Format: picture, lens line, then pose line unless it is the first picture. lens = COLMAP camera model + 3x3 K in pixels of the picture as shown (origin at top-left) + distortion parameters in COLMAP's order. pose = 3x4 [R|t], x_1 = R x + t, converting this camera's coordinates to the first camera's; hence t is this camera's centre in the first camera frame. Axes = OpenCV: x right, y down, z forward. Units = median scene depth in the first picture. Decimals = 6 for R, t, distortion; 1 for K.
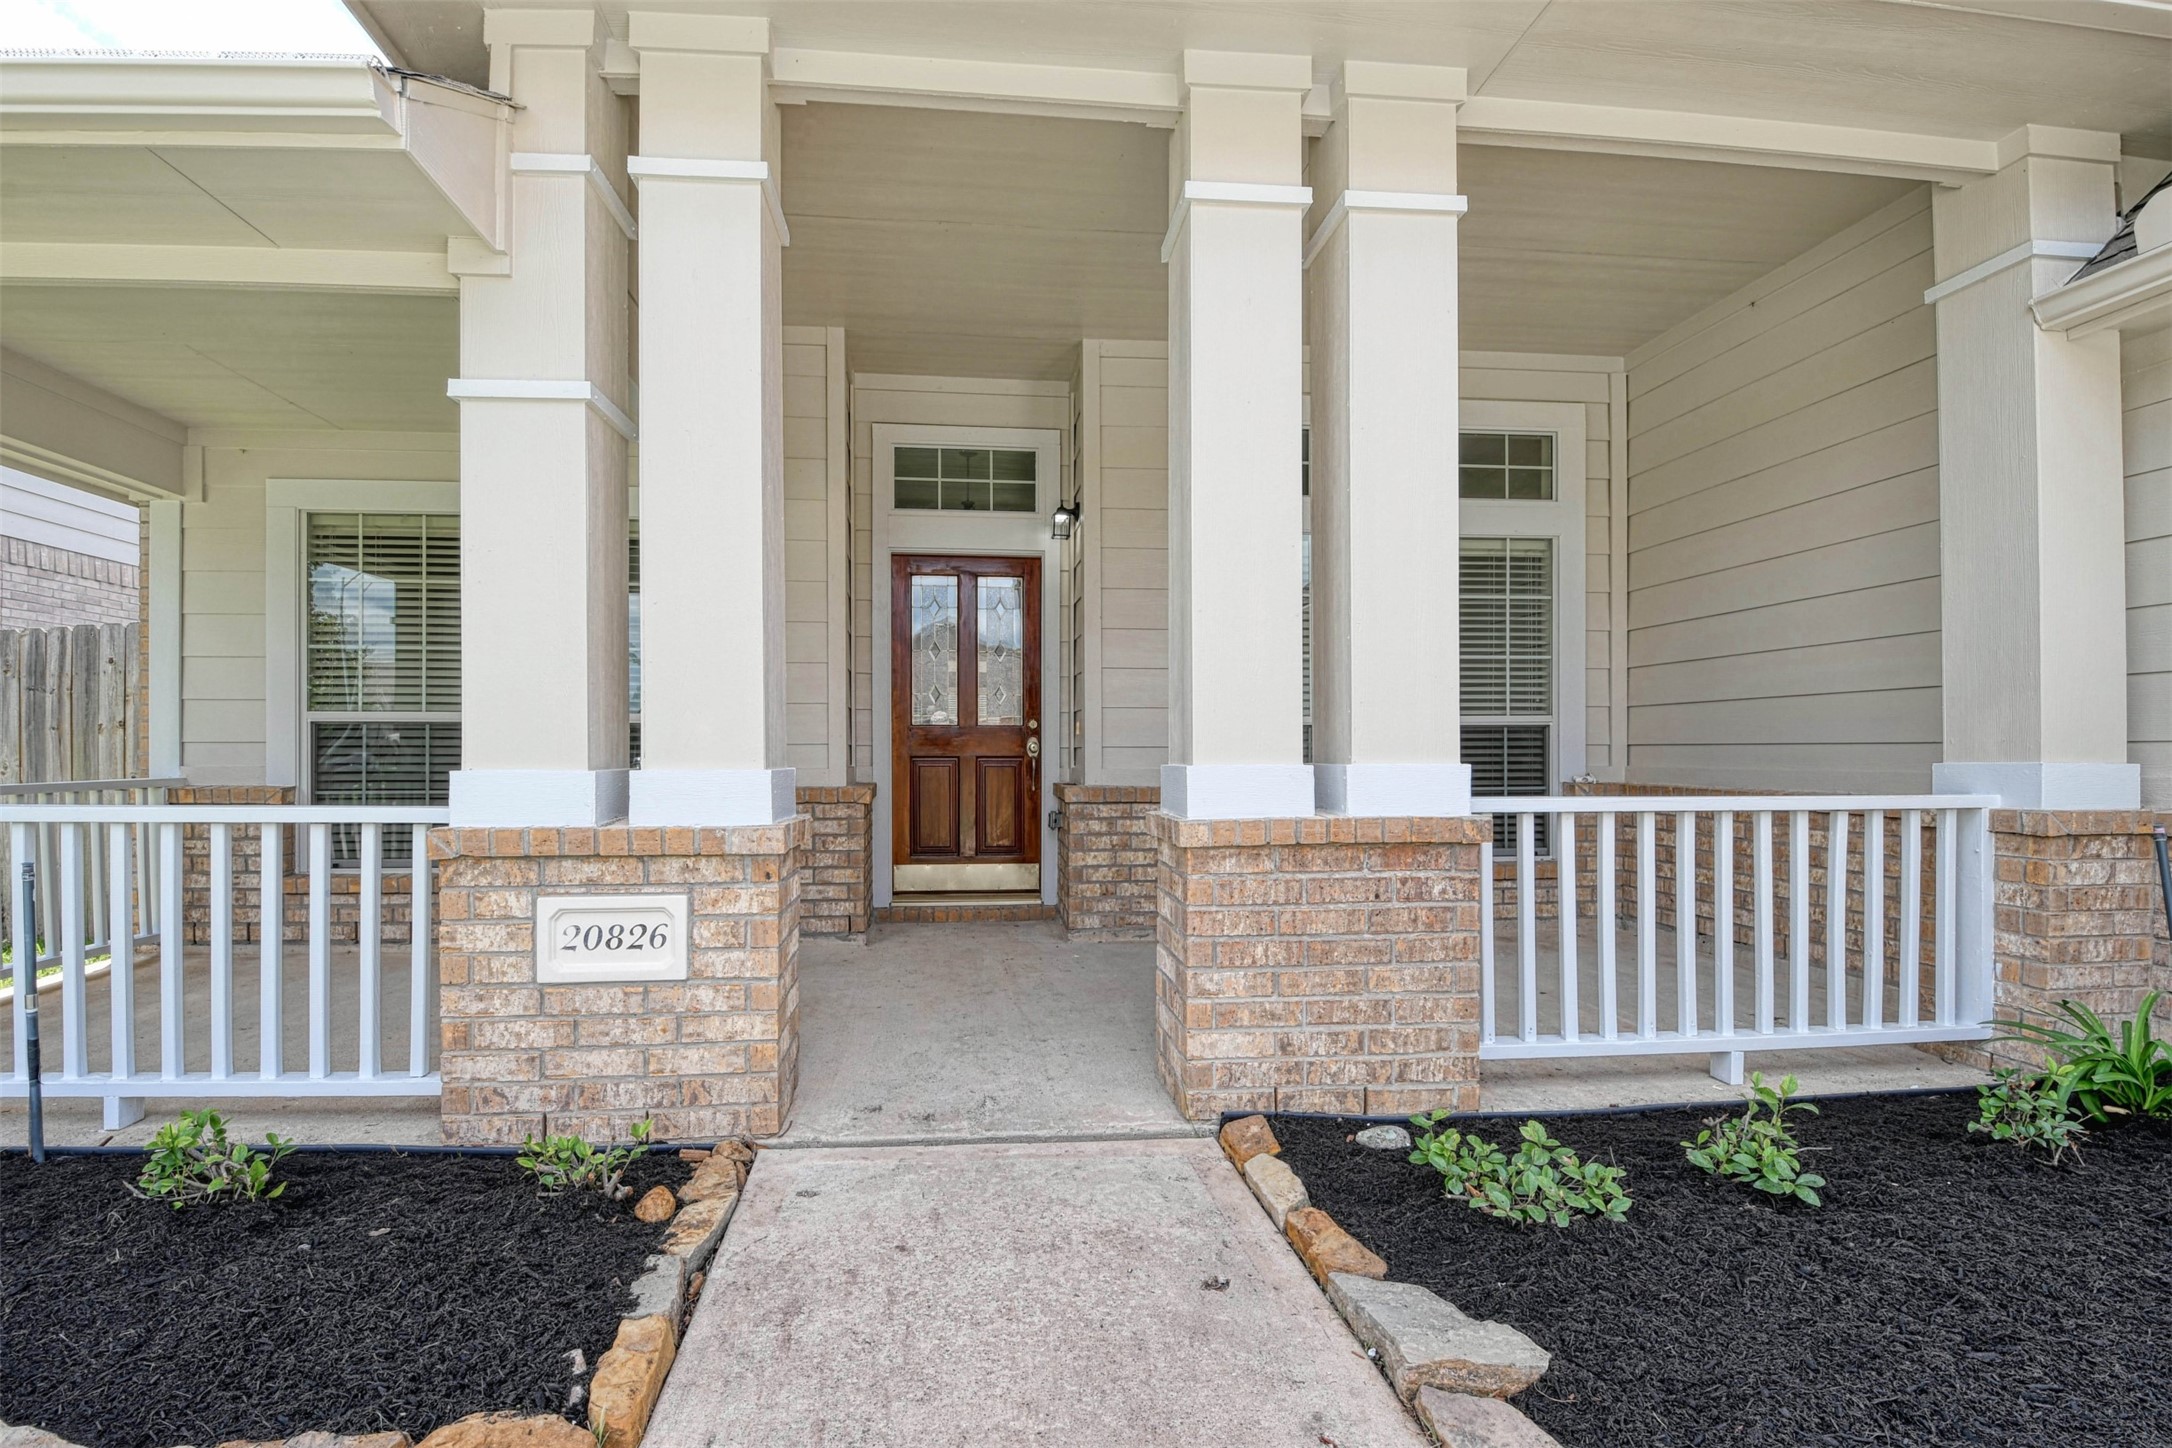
lens RADIAL K [[1016.9, 0, 1047.1], [0, 1016.9, 775.2], [0, 0, 1]] dist [-0.000114, -0.010859]
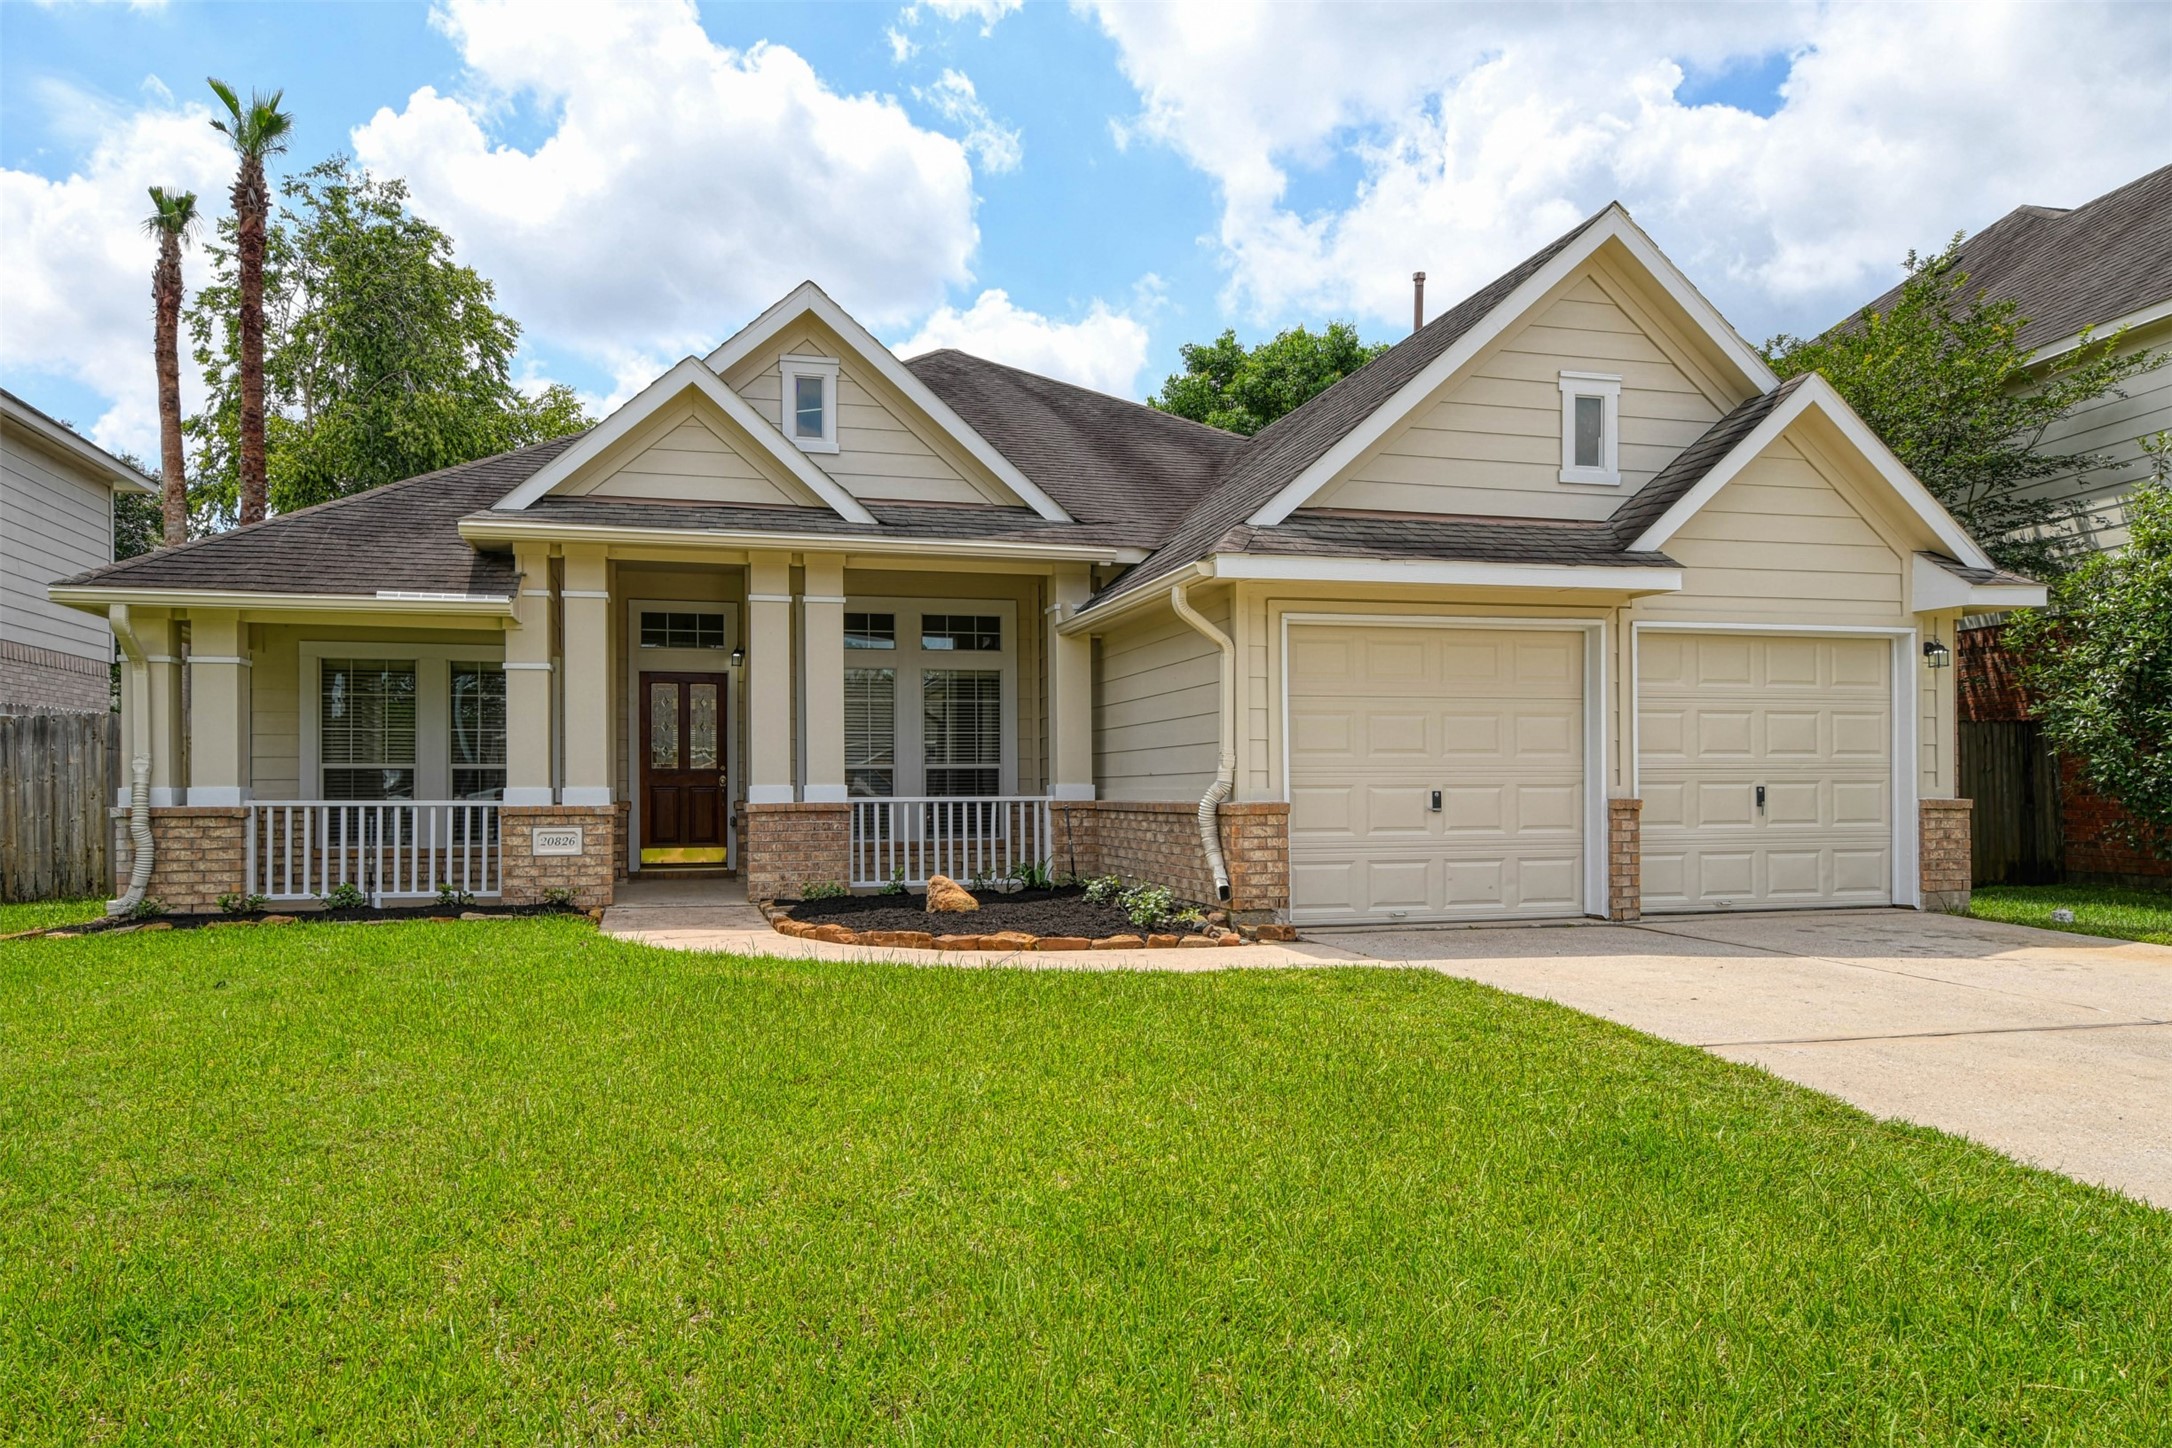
lens RADIAL K [[1412.2, 0, 1080.4], [0, 1412.2, 784.4], [0, 0, 1]] dist [0.002548, -0.002542]
pose [[0.984864, -0.003125, 0.173298, 0.374785], [0.007703, 0.999639, -0.025751, 0.100573], [-0.173155, 0.026696, 0.984533, -3.295004]]
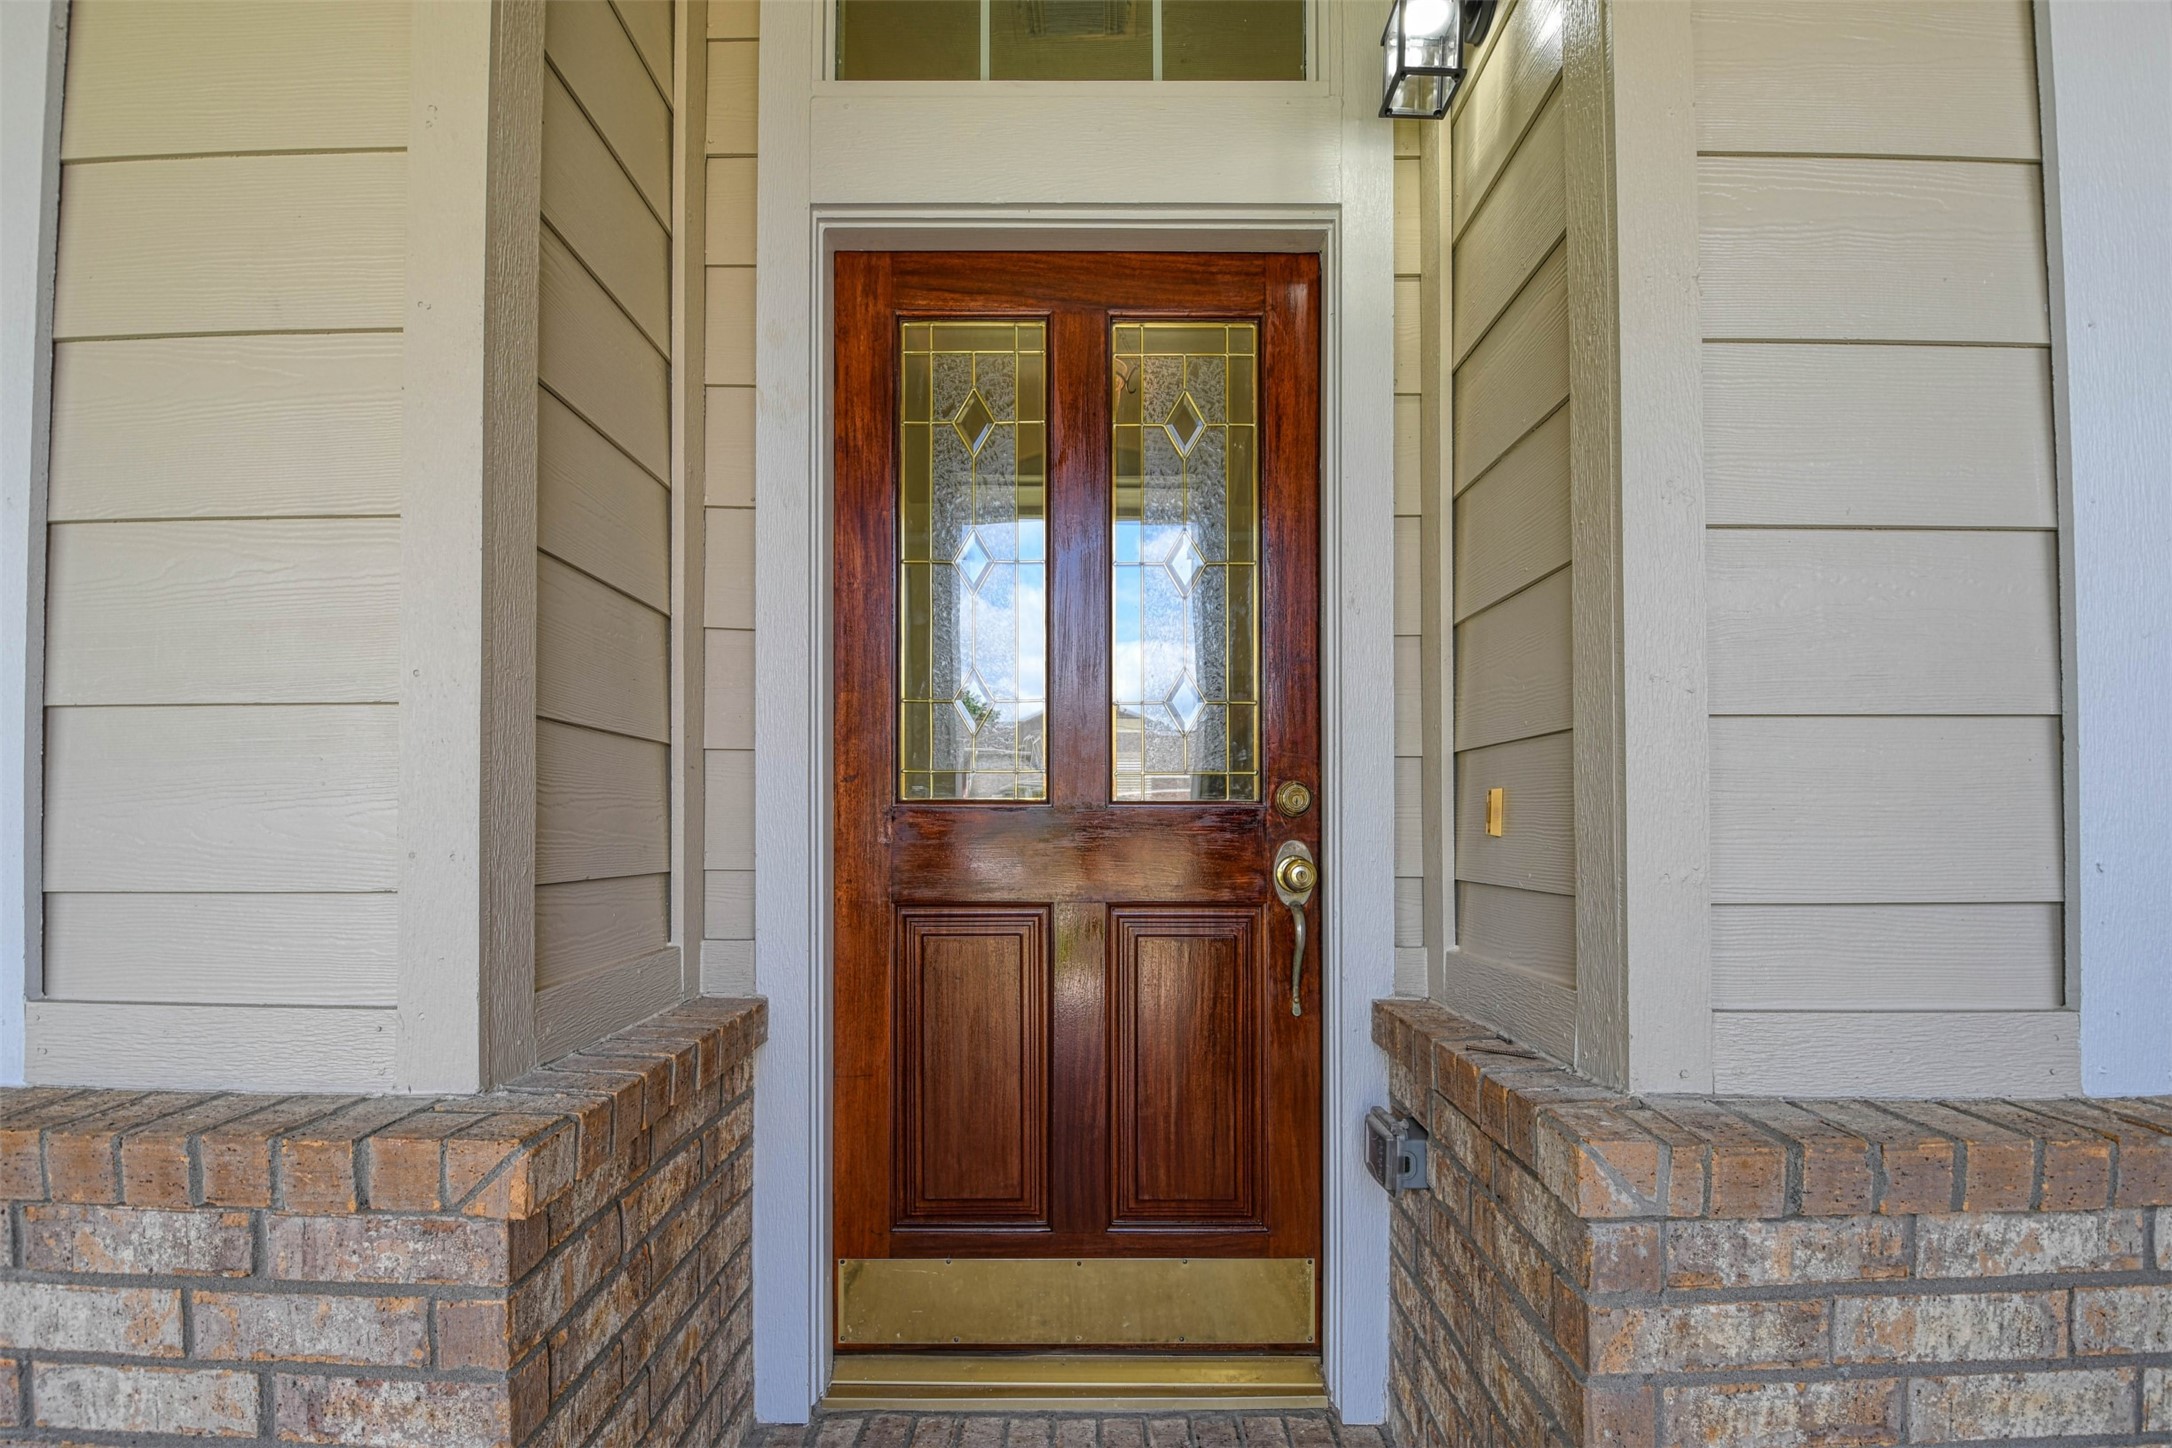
lens RADIAL K [[973.8, 0, 1087.4], [0, 973.8, 806.6], [0, 0, 1]] dist [0.000039, -0.008325]
pose [[0.995270, -0.001773, -0.097128, -0.095732], [-0.002467, 0.999050, -0.043511, -0.071865], [0.097112, 0.043544, 0.994320, 1.462661]]
